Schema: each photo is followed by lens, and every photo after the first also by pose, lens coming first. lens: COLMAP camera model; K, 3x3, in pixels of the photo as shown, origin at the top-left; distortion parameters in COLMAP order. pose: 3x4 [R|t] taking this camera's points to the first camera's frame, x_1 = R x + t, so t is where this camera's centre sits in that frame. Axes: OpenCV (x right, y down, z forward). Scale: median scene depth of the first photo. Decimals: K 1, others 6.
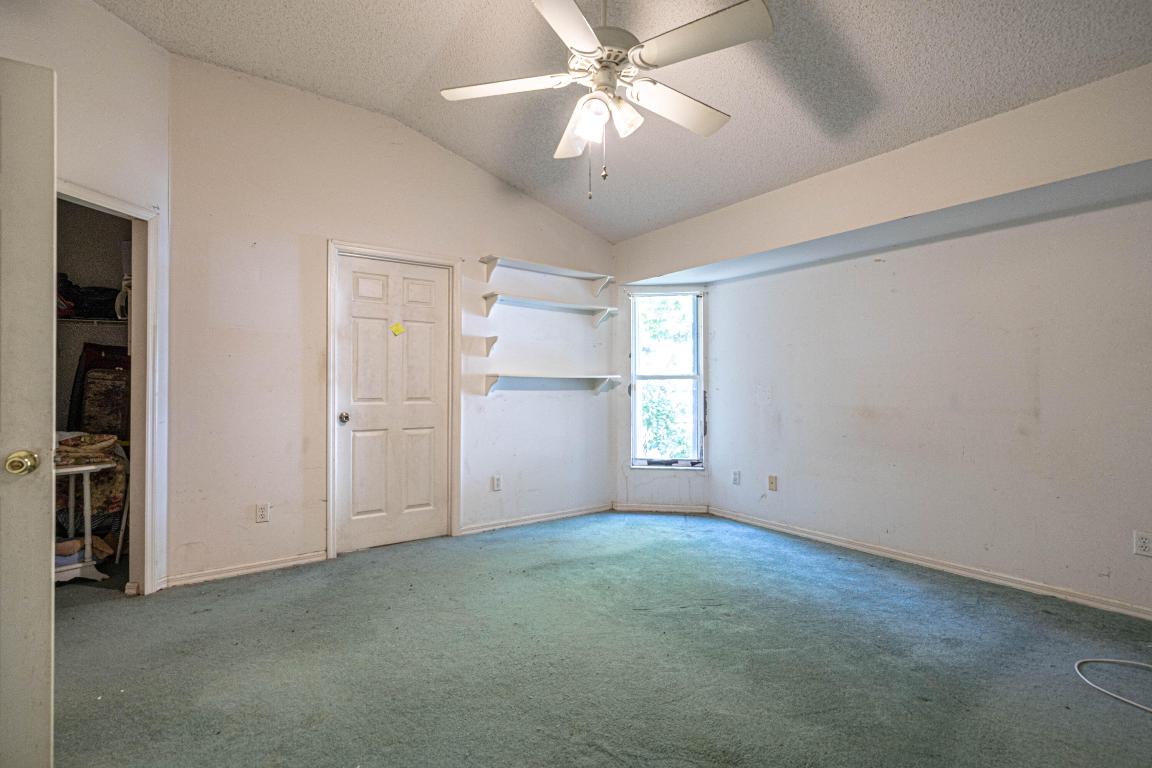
lens RADIAL K [[535.7, 0, 572.6], [0, 535.7, 384.0], [0, 0, 1]] dist [-0.002731, -0.000383]
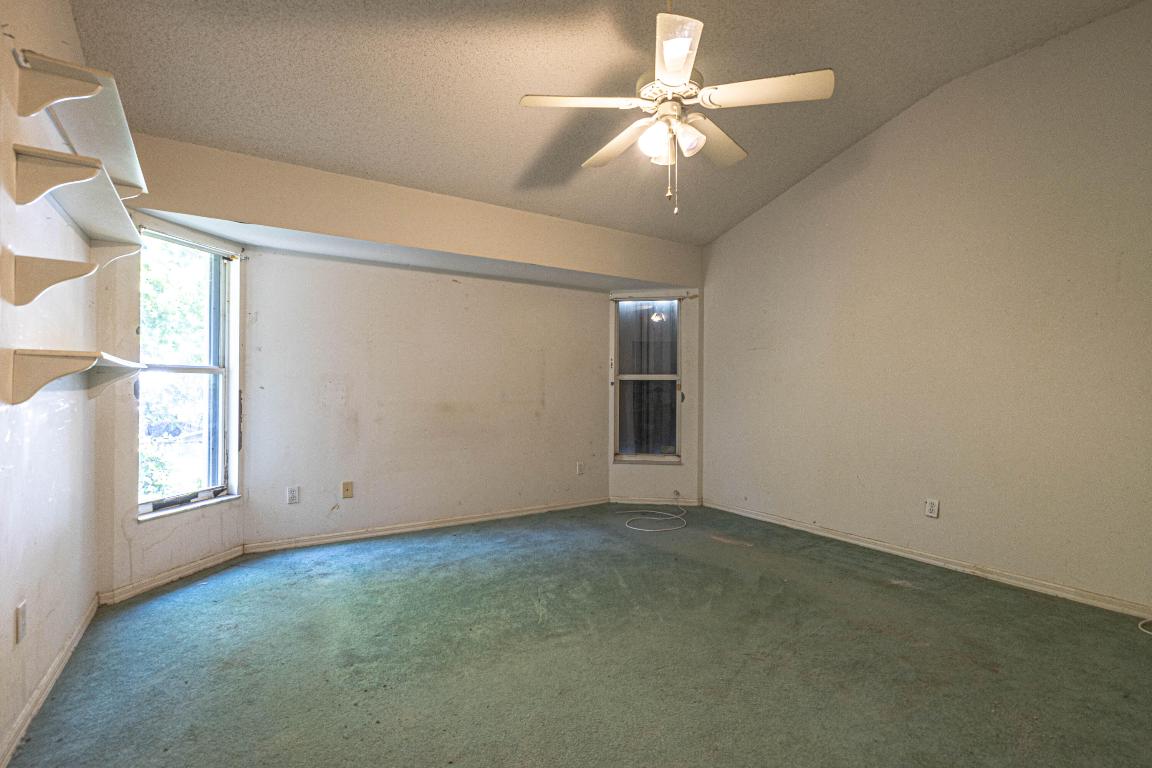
lens RADIAL K [[535.7, 0, 573.1], [0, 535.7, 385.2], [0, 0, 1]] dist [-0.002731, -0.000383]
pose [[0.049380, 0.005105, 0.998767, -0.574843], [-0.009457, 0.999945, -0.004643, 0.006662], [-0.998735, -0.009216, 0.049425, 0.625445]]
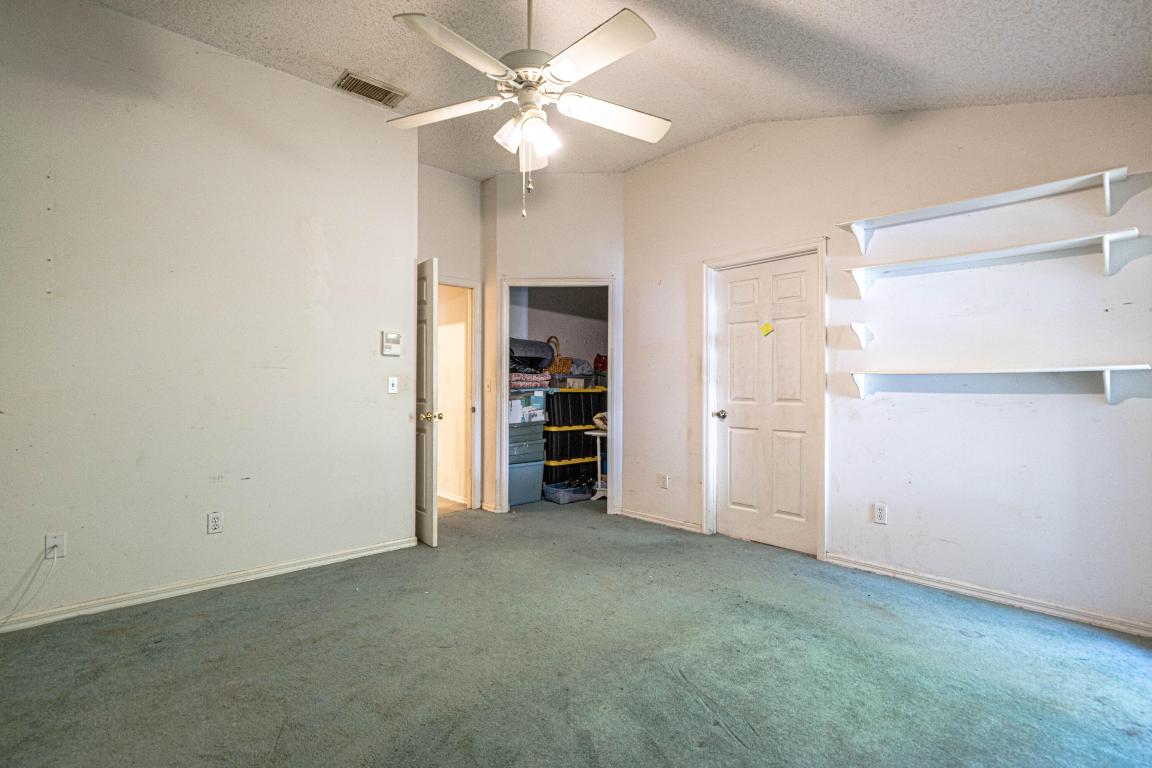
lens RADIAL K [[535.7, 0, 577.9], [0, 535.7, 386.2], [0, 0, 1]] dist [-0.002731, -0.000383]
pose [[0.130586, -0.000593, -0.991437, 0.613980], [0.002332, 0.999997, -0.000291, 0.002902], [0.991434, -0.002274, 0.130587, 0.524110]]
